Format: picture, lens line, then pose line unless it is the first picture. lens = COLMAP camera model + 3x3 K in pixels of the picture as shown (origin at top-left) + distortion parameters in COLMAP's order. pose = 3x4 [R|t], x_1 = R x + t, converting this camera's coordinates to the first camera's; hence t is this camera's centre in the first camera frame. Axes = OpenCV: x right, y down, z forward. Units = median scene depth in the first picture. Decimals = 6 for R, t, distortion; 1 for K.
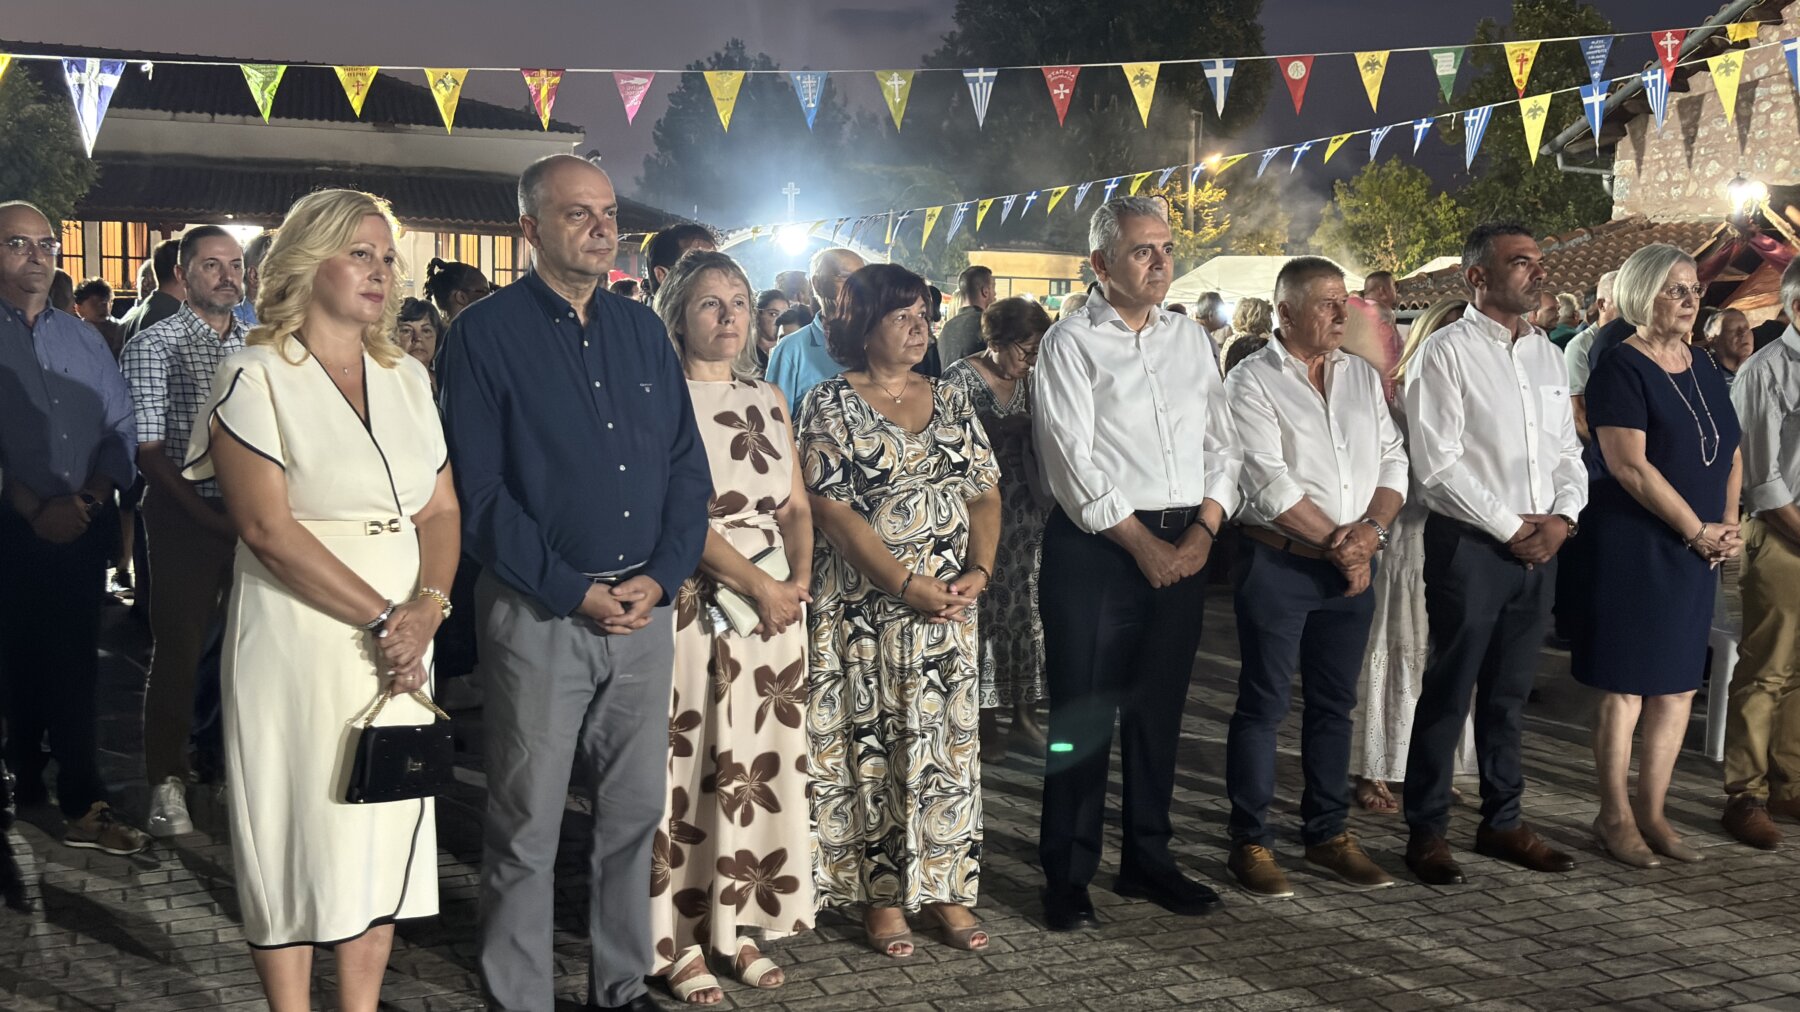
lens RADIAL K [[1875.7, 0, 885.6], [0, 1875.7, 520.9], [0, 0, 1]] dist [-0.008900, 0.000000]
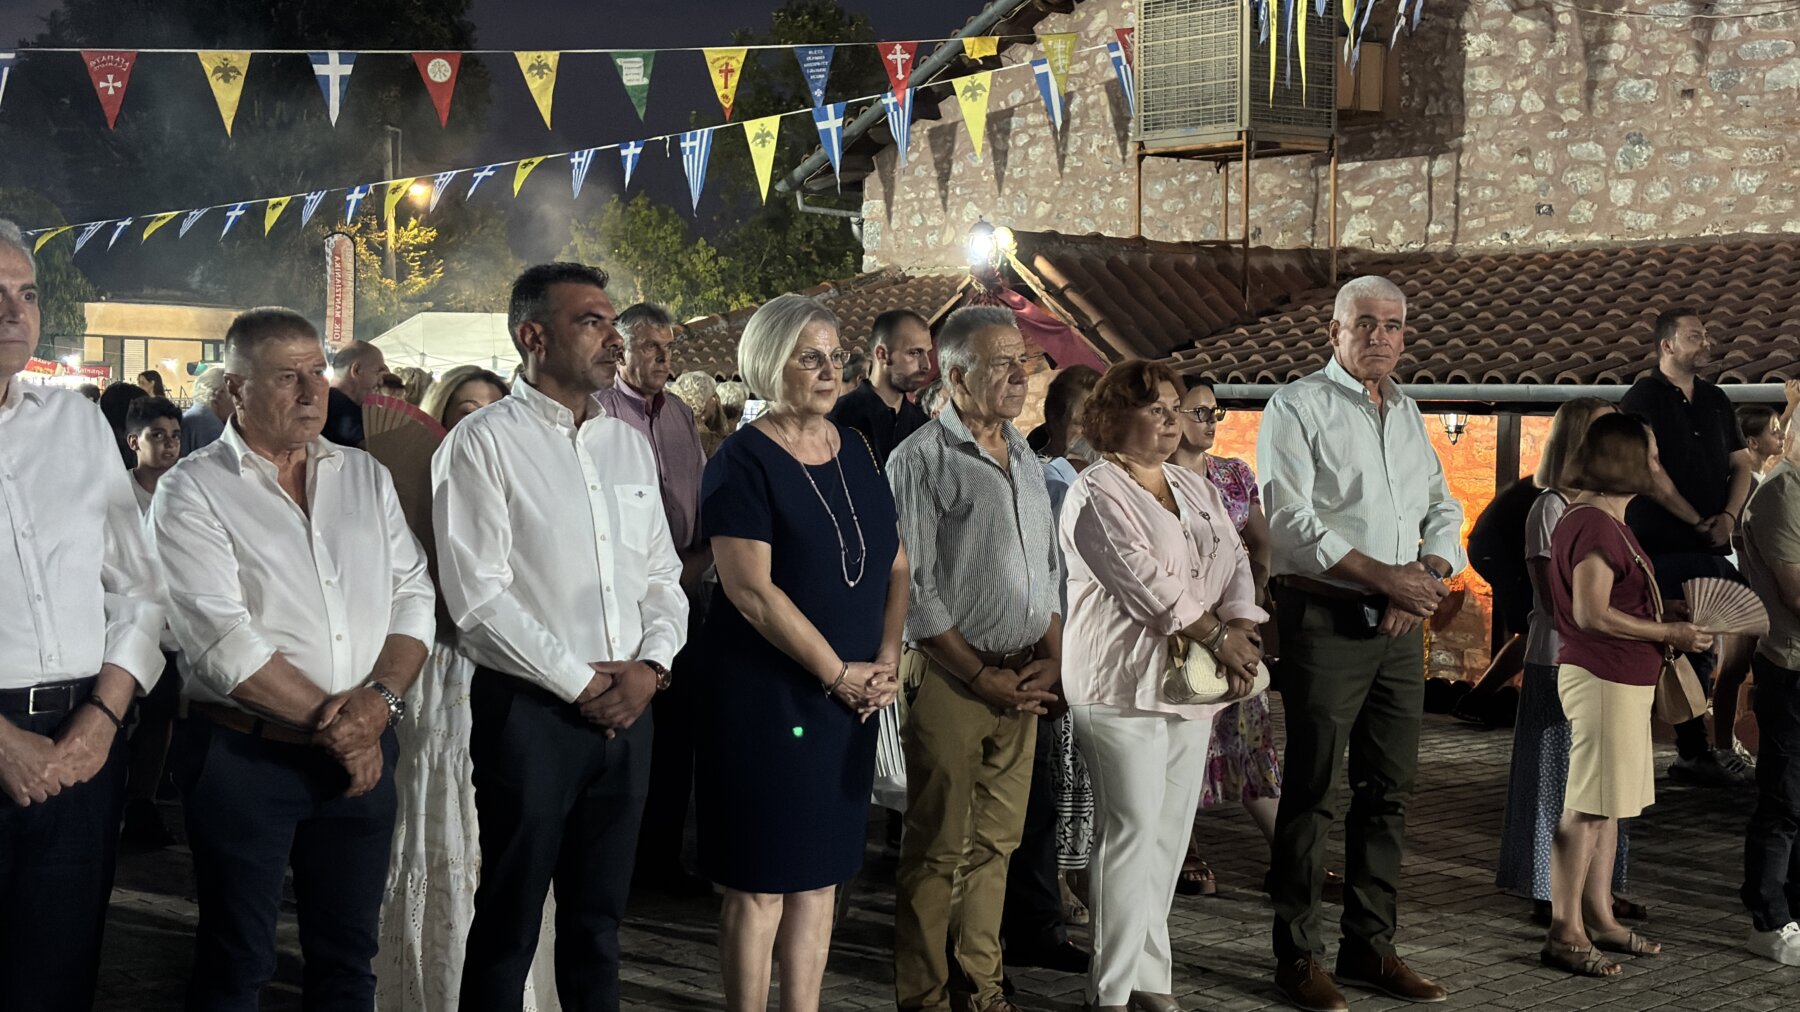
lens RADIAL K [[2376.7, 0, 895.0], [0, 2376.7, 505.8], [0, 0, 1]] dist [0.088515, 0.000000]
pose [[0.935908, -0.023825, 0.351438, 0.047123], [0.044990, 0.997624, -0.052180, -0.004080], [-0.349359, 0.064647, 0.934756, 0.035092]]
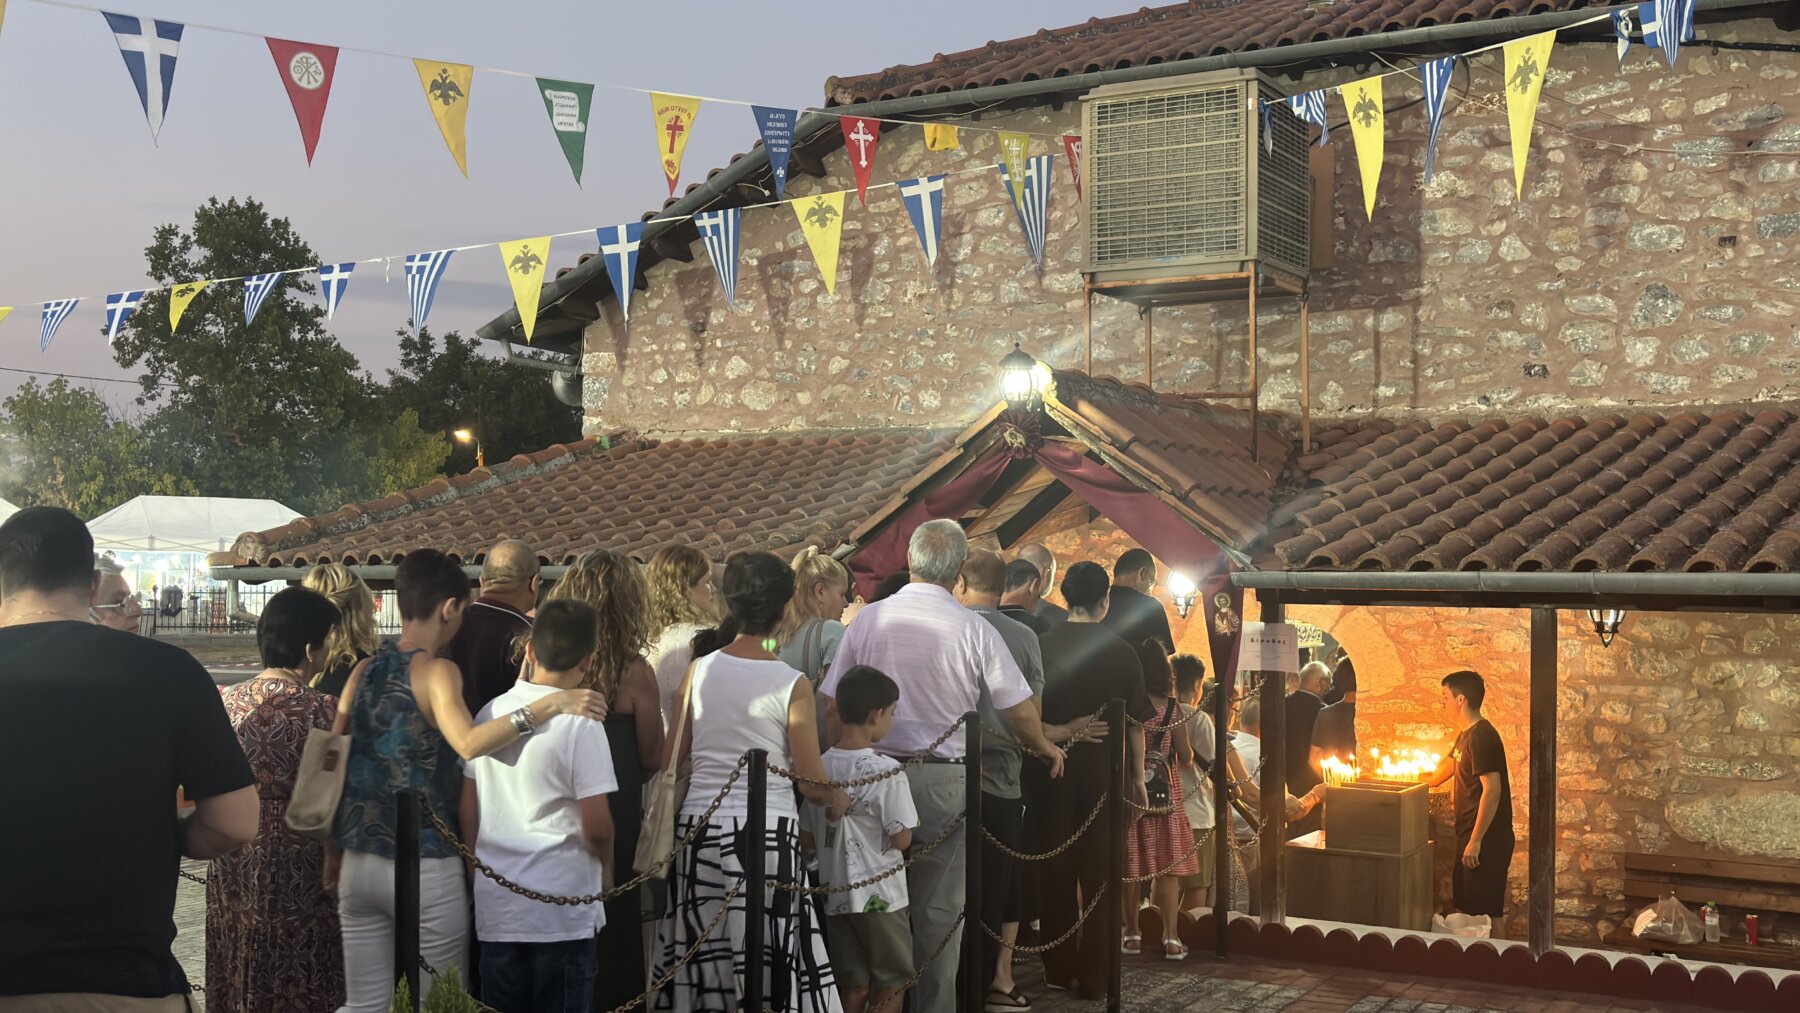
lens RADIAL K [[1940.6, 0, 920.2], [0, 1940.6, 512.6], [0, 0, 1]] dist [0.057865, 0.000000]
pose [[0.767111, 0.008971, 0.641452, 0.022571], [0.076927, 0.991401, -0.105862, -0.067680], [-0.636886, 0.130553, 0.759824, 0.556347]]
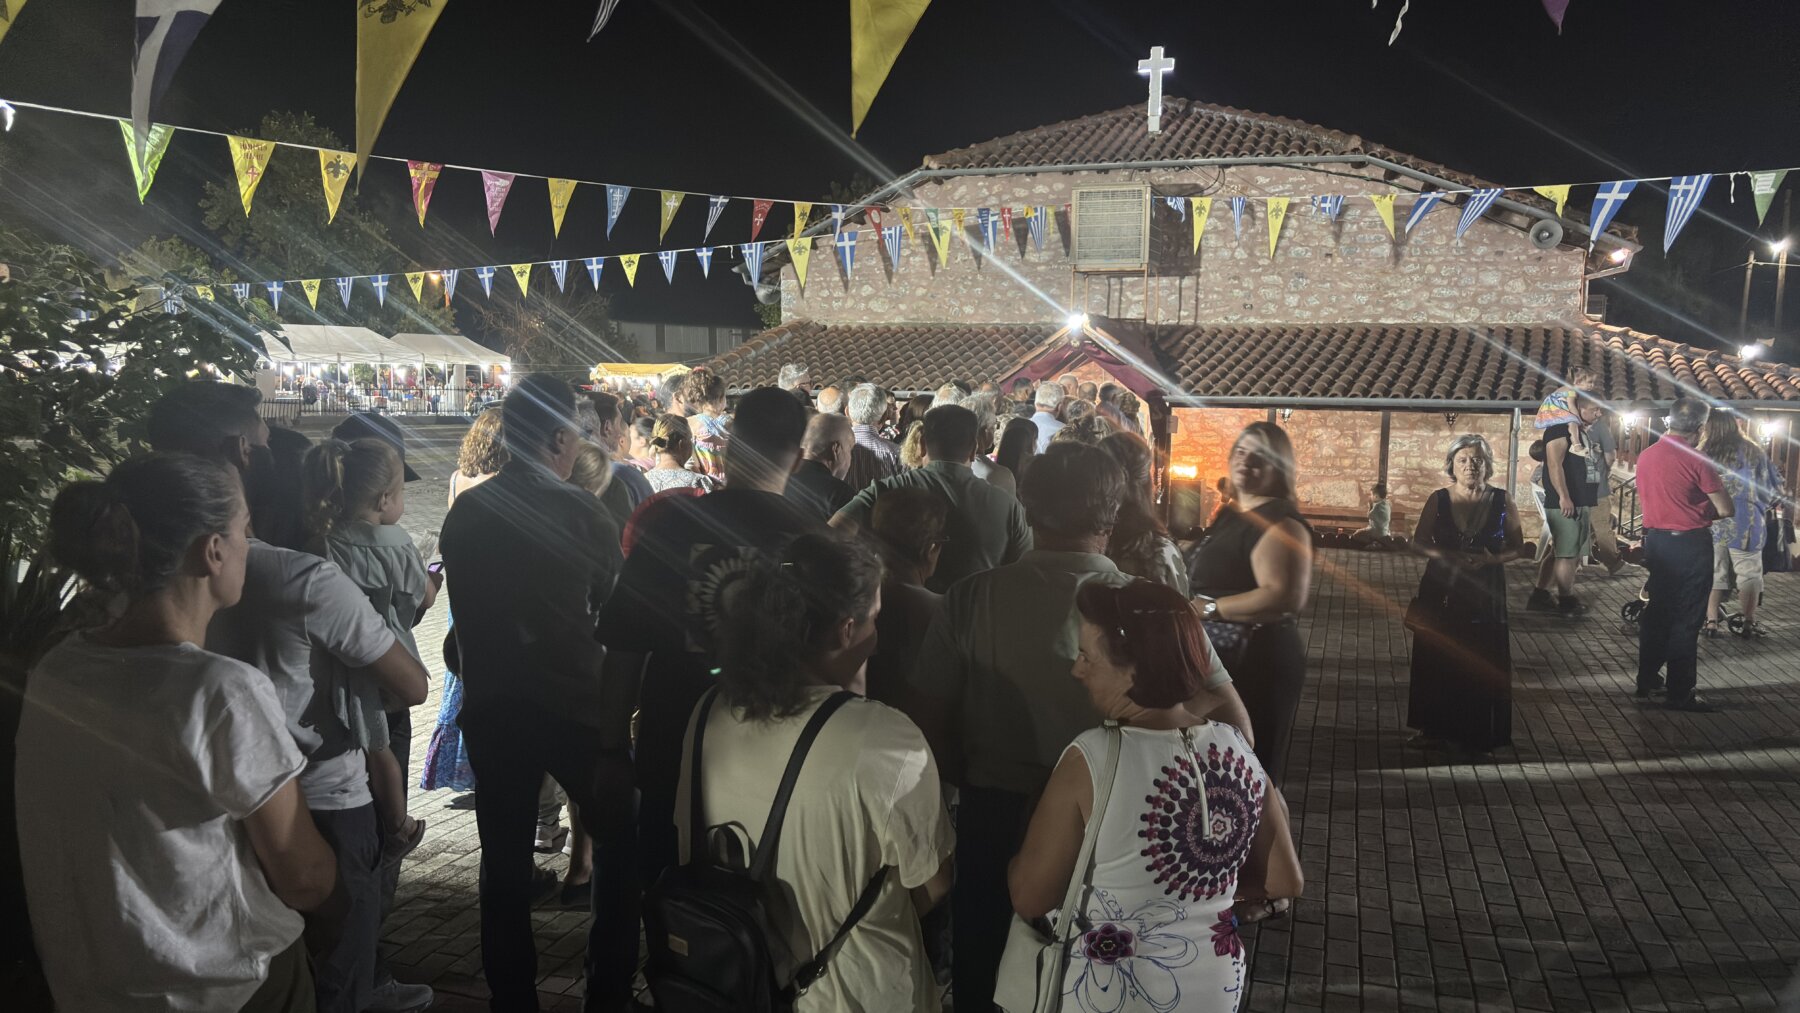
lens RADIAL K [[1375.0, 0, 893.8], [0, 1375.0, 510.8], [0, 0, 1]] dist [0.029334, 0.005670]
pose [[0.669740, -0.080158, 0.738256, -0.534196], [0.082481, 0.996035, 0.033320, -0.065997], [-0.738000, 0.038576, 0.673697, 0.345021]]
